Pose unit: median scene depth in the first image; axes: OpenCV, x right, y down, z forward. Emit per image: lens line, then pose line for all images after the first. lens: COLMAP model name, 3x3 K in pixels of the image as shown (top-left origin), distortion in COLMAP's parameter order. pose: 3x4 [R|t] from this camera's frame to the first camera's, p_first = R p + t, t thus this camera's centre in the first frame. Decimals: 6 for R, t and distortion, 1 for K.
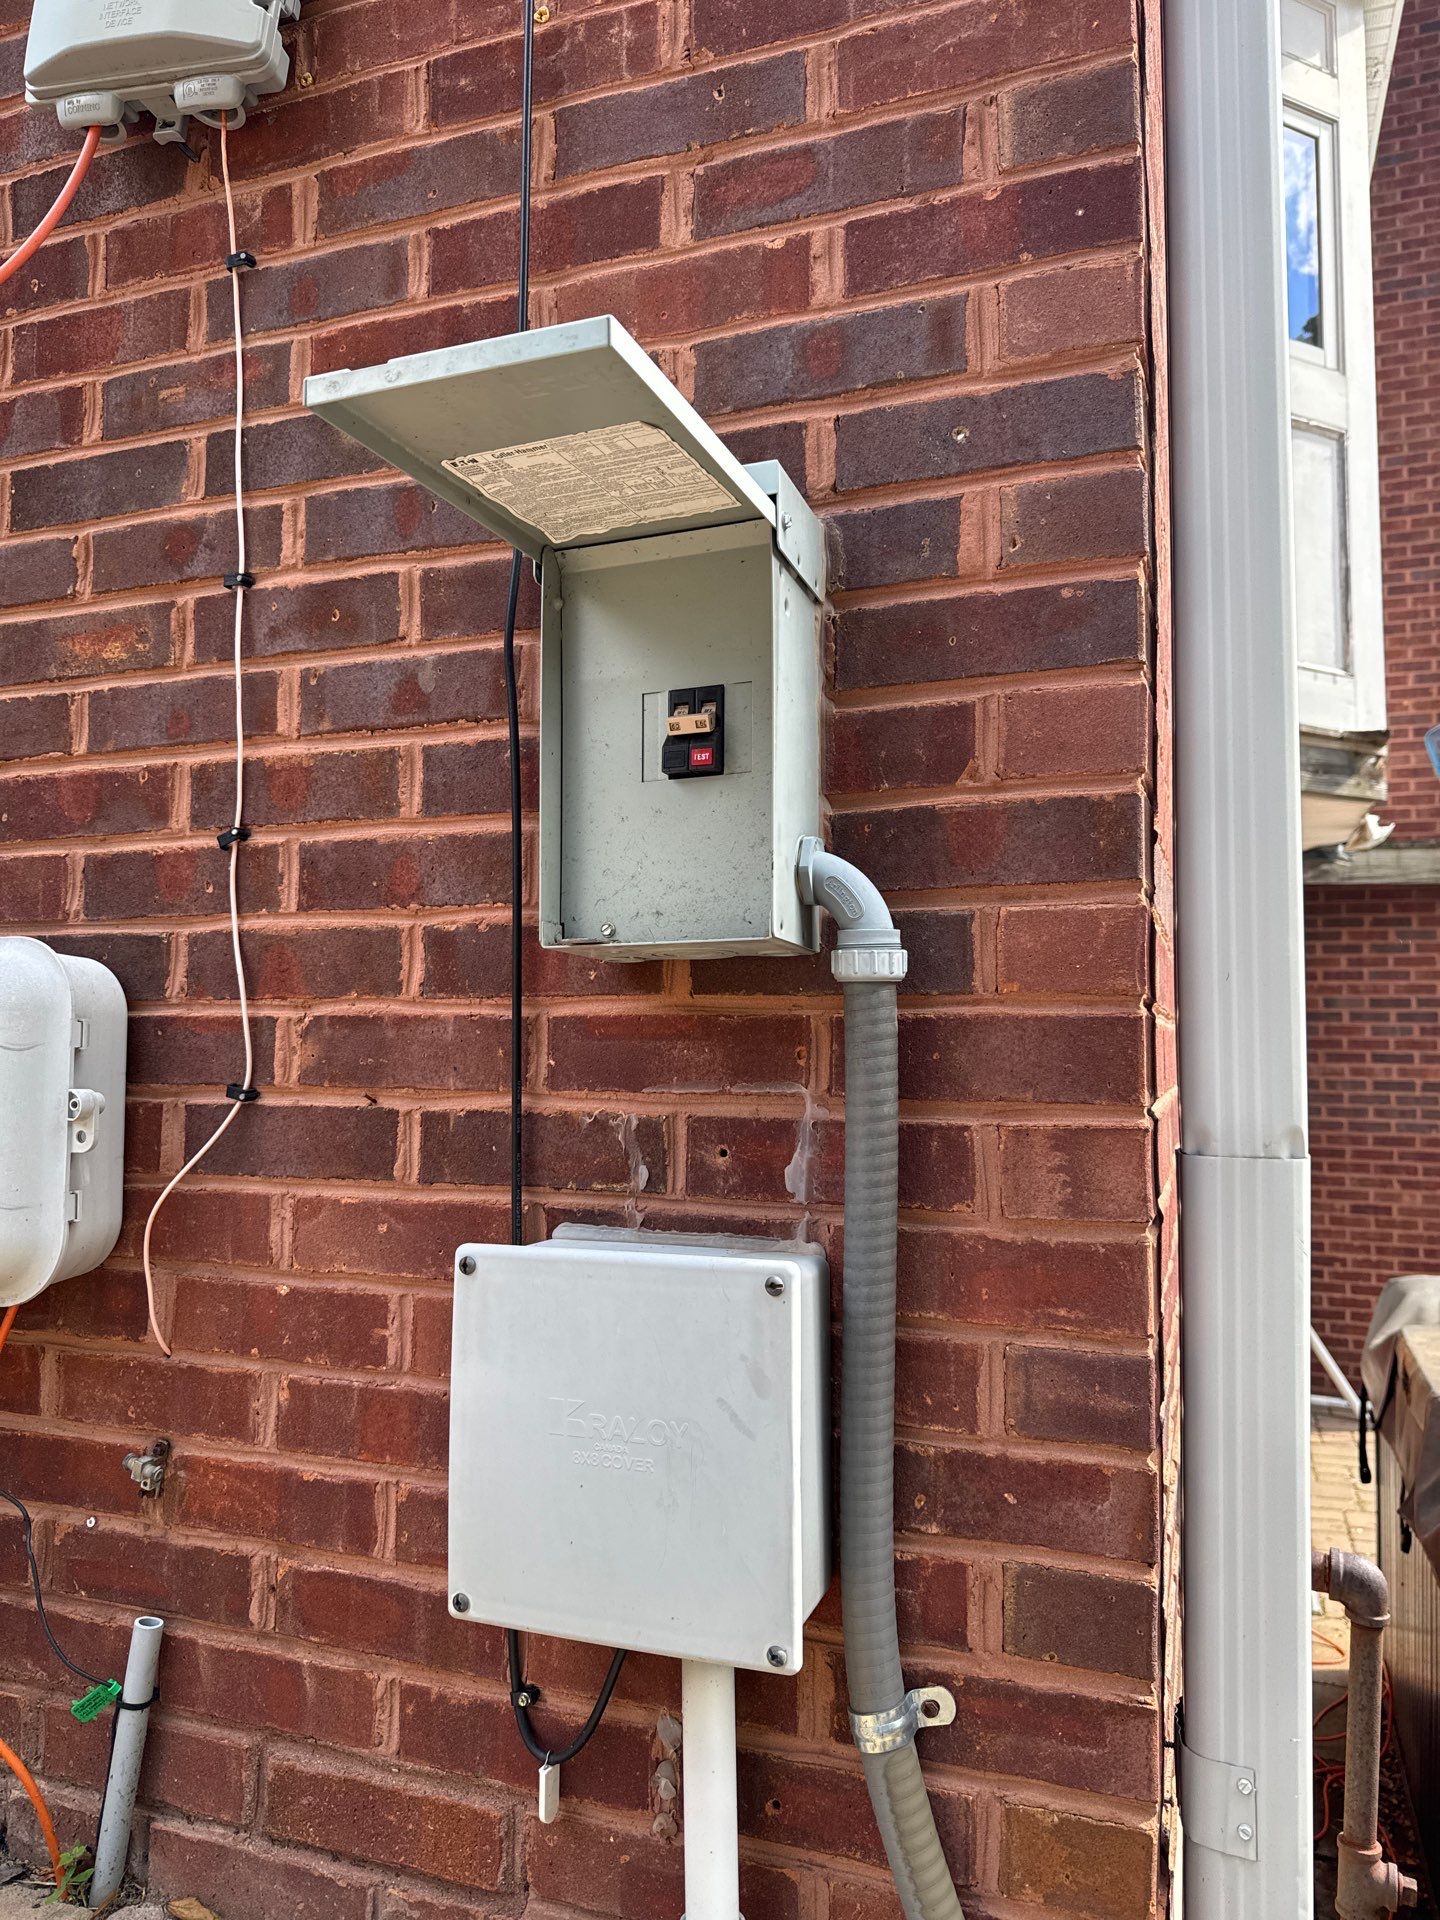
lens RADIAL K [[1213.4, 0, 723.4], [0, 1213.4, 948.0], [0, 0, 1]] dist [0.092875, -0.114831]
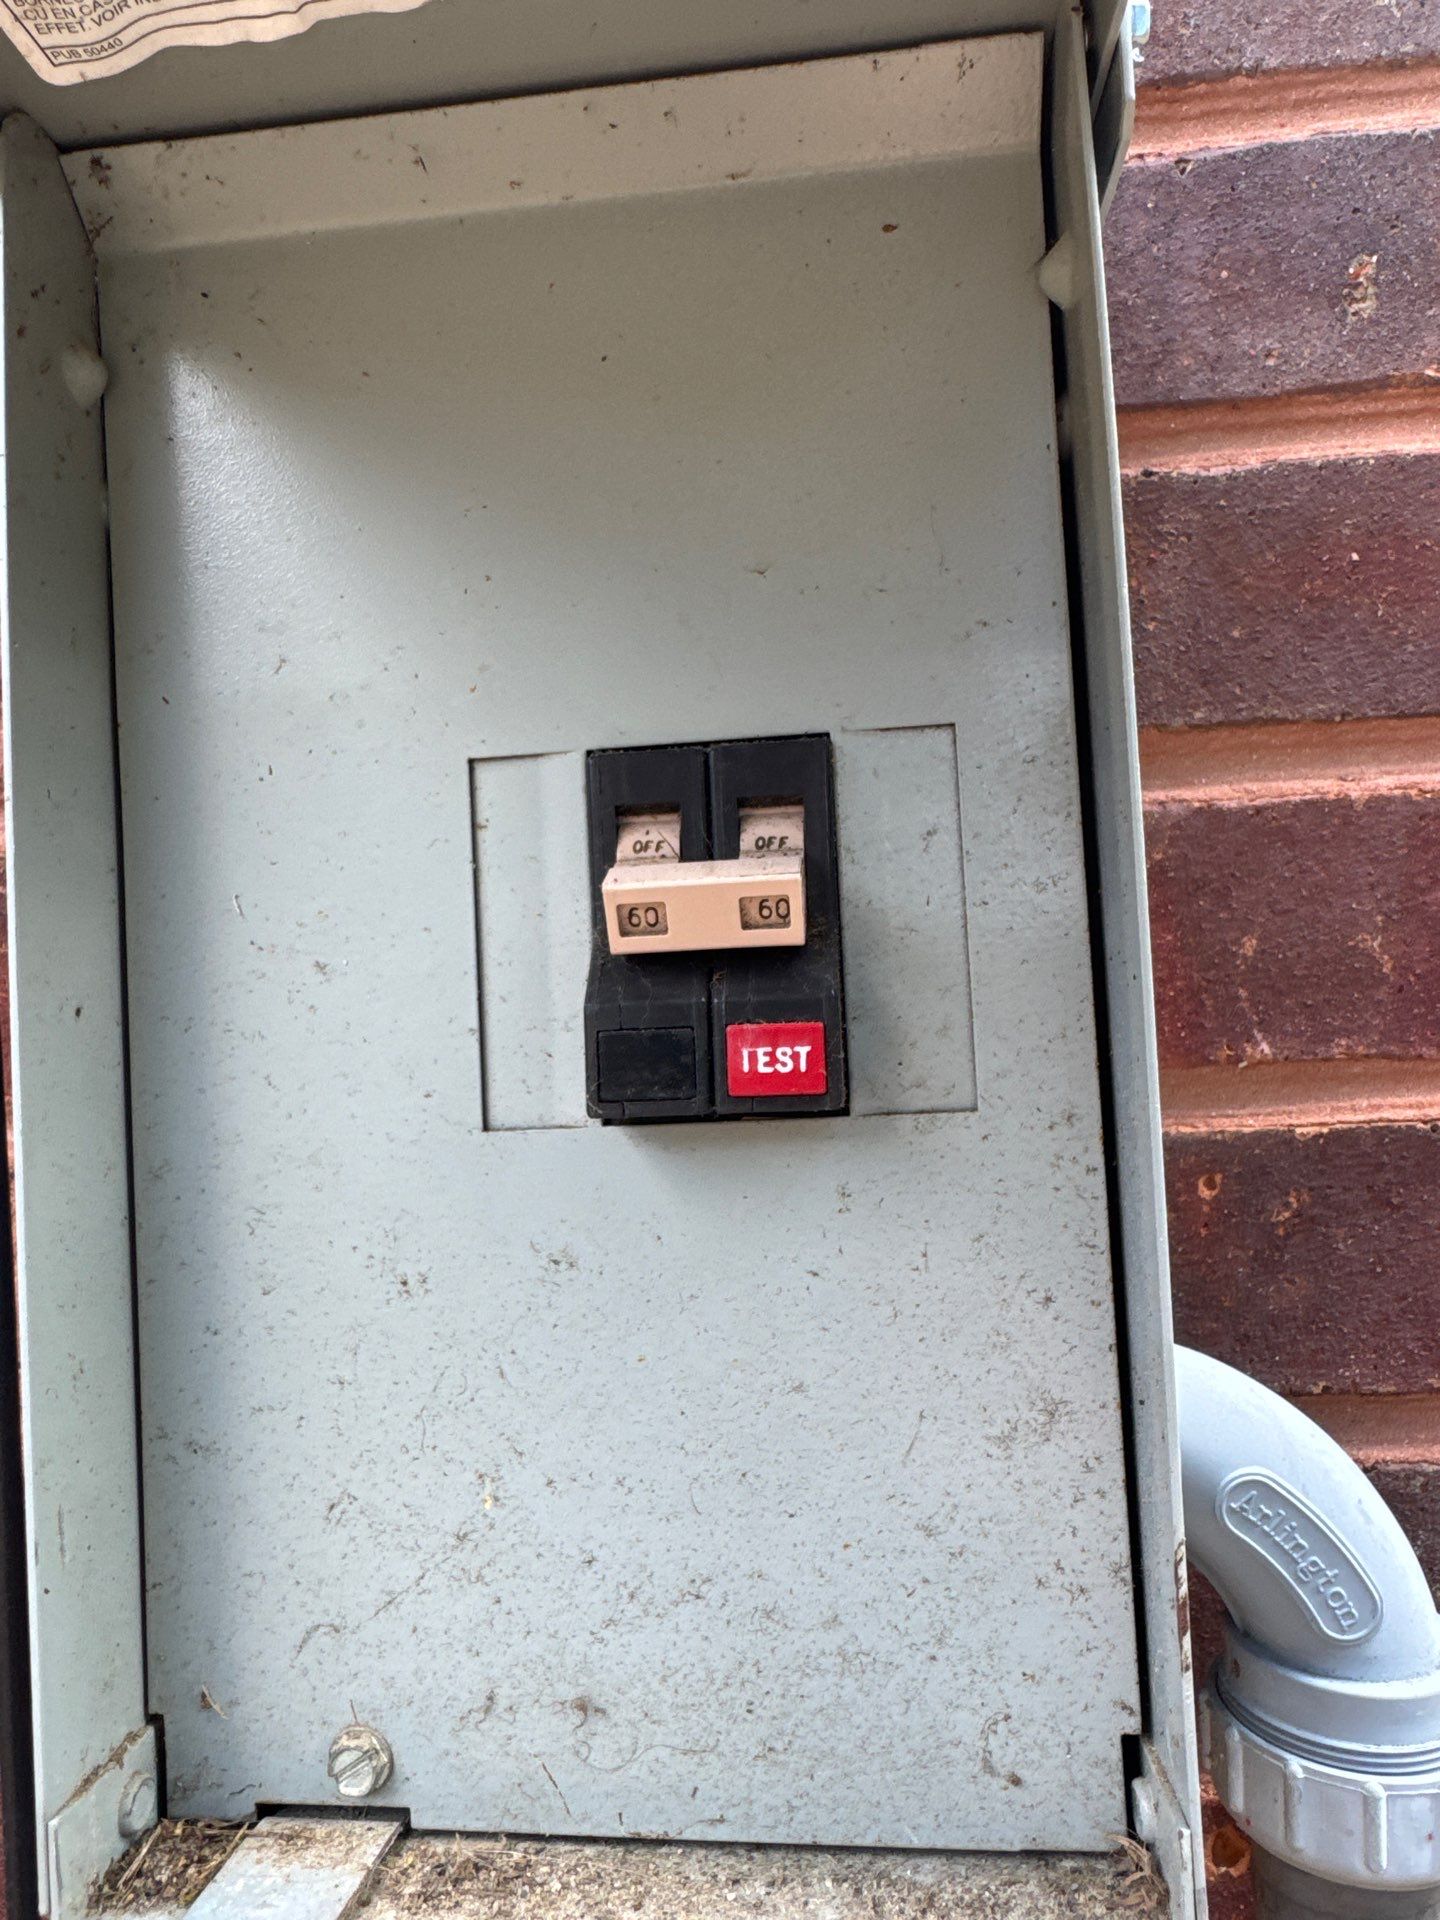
lens RADIAL K [[1227.9, 0, 676.8], [0, 1227.9, 960.9], [0, 0, 1]] dist [0.032812, -0.037106]
pose [[0.972083, -0.035929, 0.231871, -0.085811], [0.029034, 0.999031, 0.033084, -0.178149], [-0.232835, -0.025429, 0.972184, 0.762072]]
